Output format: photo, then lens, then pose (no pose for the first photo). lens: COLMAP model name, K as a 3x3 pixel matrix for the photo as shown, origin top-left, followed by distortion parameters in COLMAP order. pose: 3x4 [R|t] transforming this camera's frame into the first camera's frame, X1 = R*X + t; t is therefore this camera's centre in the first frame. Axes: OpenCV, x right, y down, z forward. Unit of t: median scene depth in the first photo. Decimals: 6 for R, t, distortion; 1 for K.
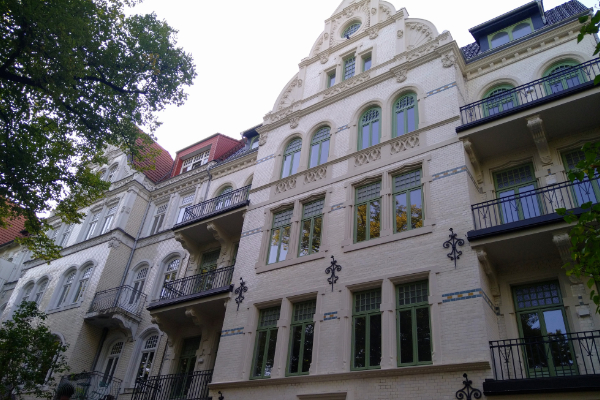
lens RADIAL K [[470.1, 0, 299.5], [0, 470.1, 230.2], [0, 0, 1]] dist [0.051549, -0.046273]
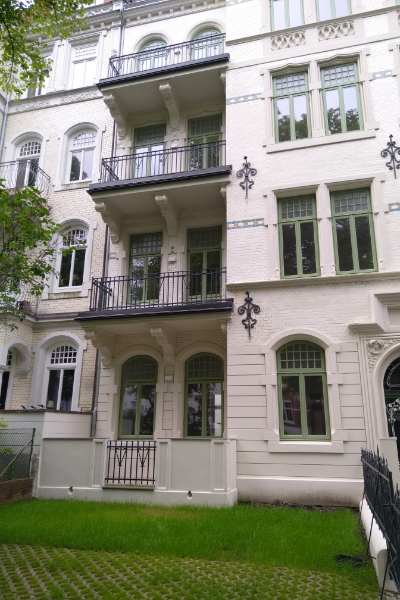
lens RADIAL K [[452.5, 0, 220.2], [0, 452.5, 296.2], [0, 0, 1]] dist [0.057048, -0.074364]
pose [[0.939631, 0.003309, 0.342172, -0.372665], [-0.104724, 0.954754, 0.278349, 0.102989], [-0.325769, -0.297379, 0.897463, 0.237658]]
